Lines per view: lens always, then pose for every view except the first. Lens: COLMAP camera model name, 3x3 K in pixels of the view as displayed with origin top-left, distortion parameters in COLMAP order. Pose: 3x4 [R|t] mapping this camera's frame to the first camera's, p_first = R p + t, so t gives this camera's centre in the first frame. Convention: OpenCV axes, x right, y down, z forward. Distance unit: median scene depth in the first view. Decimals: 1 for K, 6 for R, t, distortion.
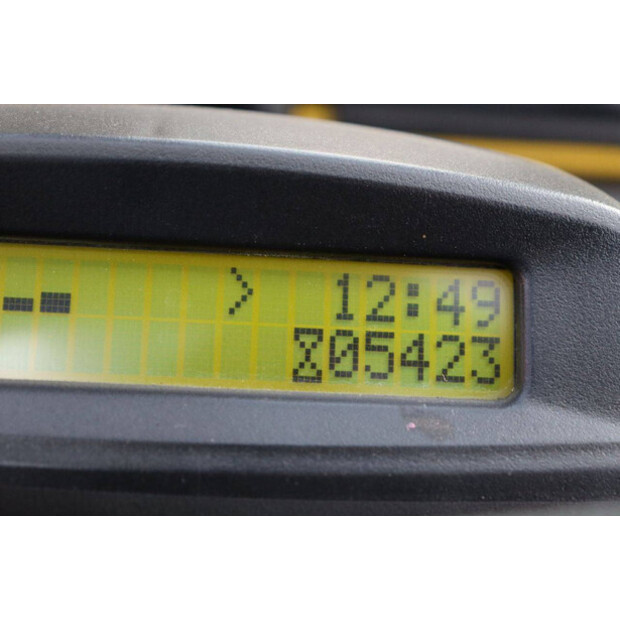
lens RADIAL K [[1136.7, 0, 310.0], [0, 1136.7, 310.0], [0, 0, 1]] dist [-0.039297, 1.305547]
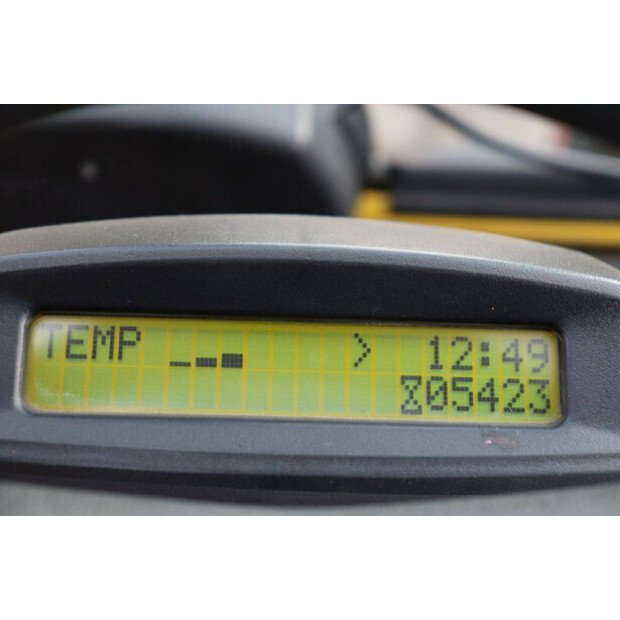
lens RADIAL K [[1136.7, 0, 310.0], [0, 1136.7, 310.0], [0, 0, 1]] dist [-0.039297, 1.305547]
pose [[0.999172, -0.021674, -0.034440, -0.076110], [0.019623, 0.998077, -0.058807, 0.015375], [0.035649, 0.058082, 0.997675, -0.407468]]
